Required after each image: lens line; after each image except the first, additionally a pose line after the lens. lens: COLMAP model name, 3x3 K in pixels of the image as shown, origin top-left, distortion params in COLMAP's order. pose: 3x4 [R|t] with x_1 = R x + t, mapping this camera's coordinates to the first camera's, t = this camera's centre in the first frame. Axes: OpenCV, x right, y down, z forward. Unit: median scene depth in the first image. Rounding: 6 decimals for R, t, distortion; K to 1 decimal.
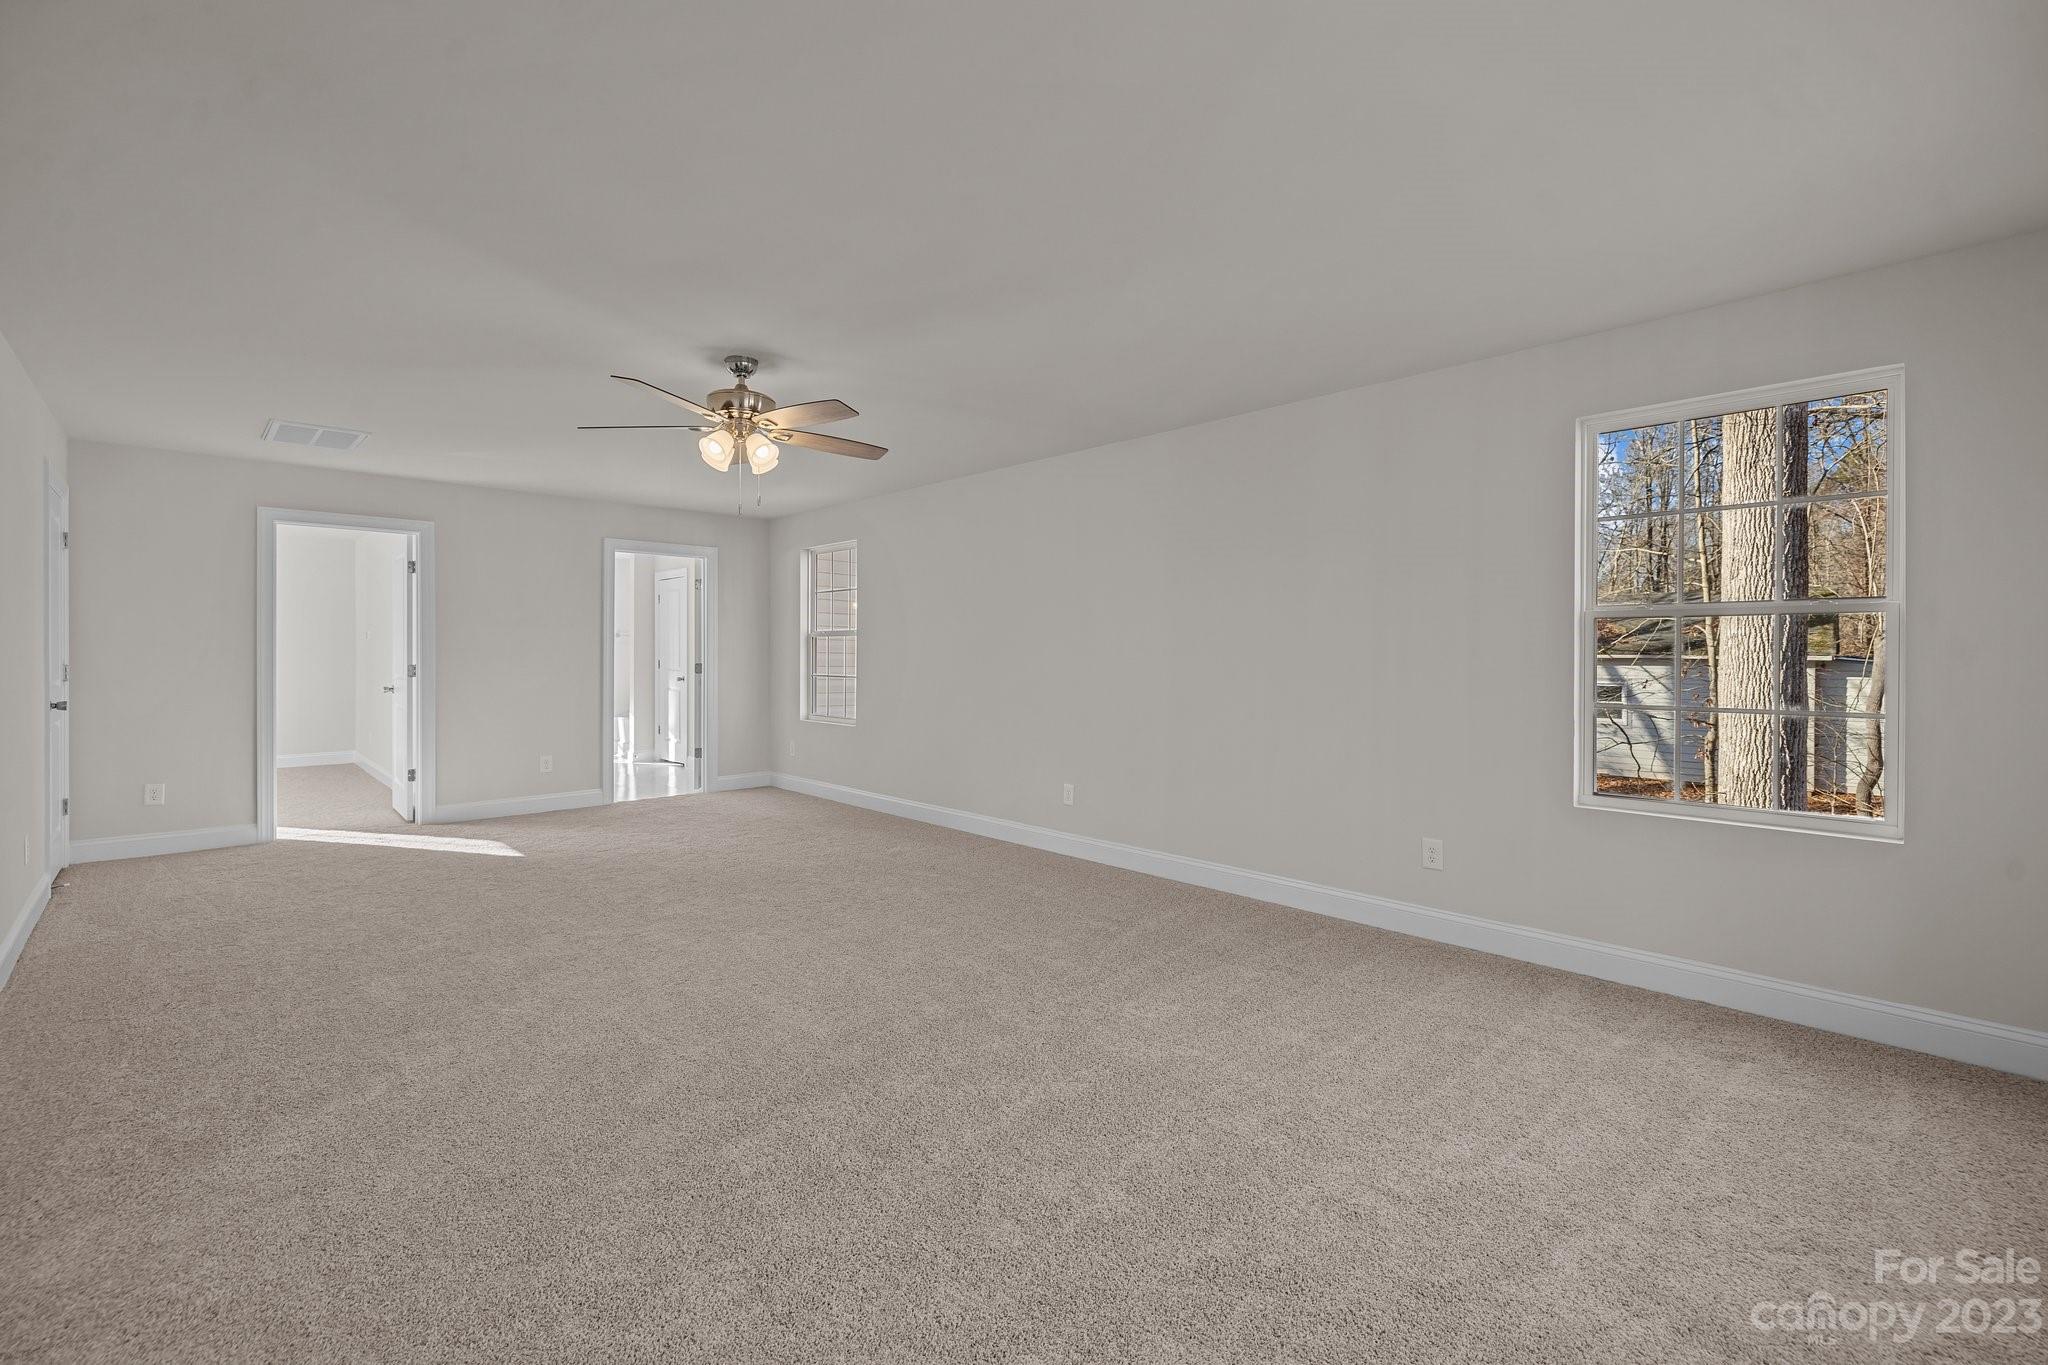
lens RADIAL K [[866.1, 0, 1027.0], [0, 866.1, 655.1], [0, 0, 1]] dist [-0.001138, -0.000362]
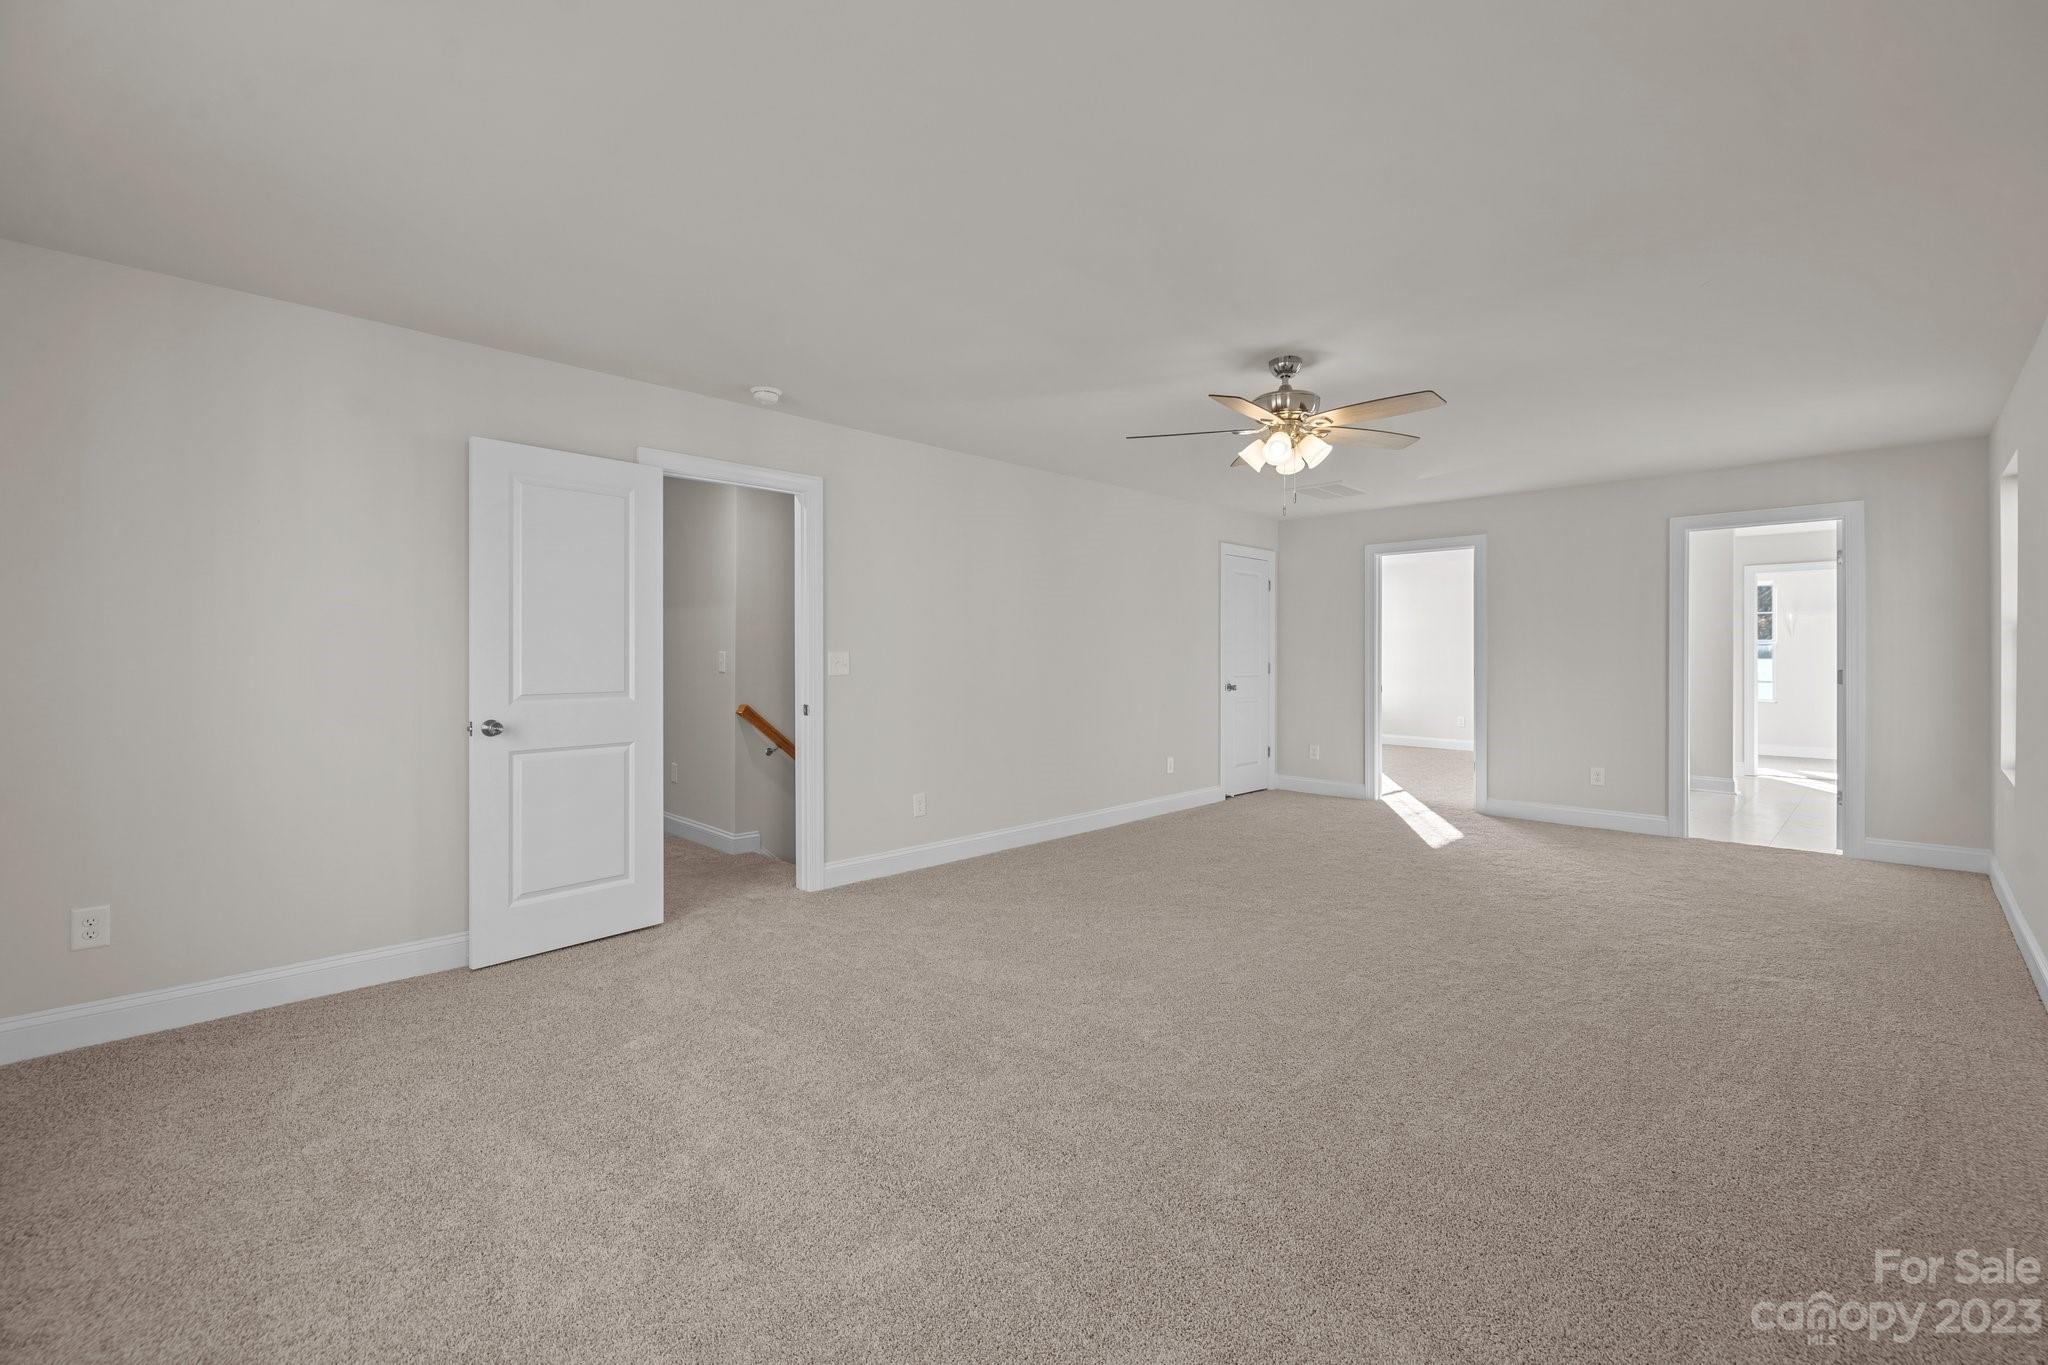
lens RADIAL K [[866.1, 0, 1027.0], [0, 866.1, 655.1], [0, 0, 1]] dist [-0.001138, -0.000362]
pose [[0.020649, -0.000290, -0.999787, 0.395245], [0.001146, 0.999999, -0.000266, -0.003904], [0.999786, -0.001140, 0.020649, 0.419233]]
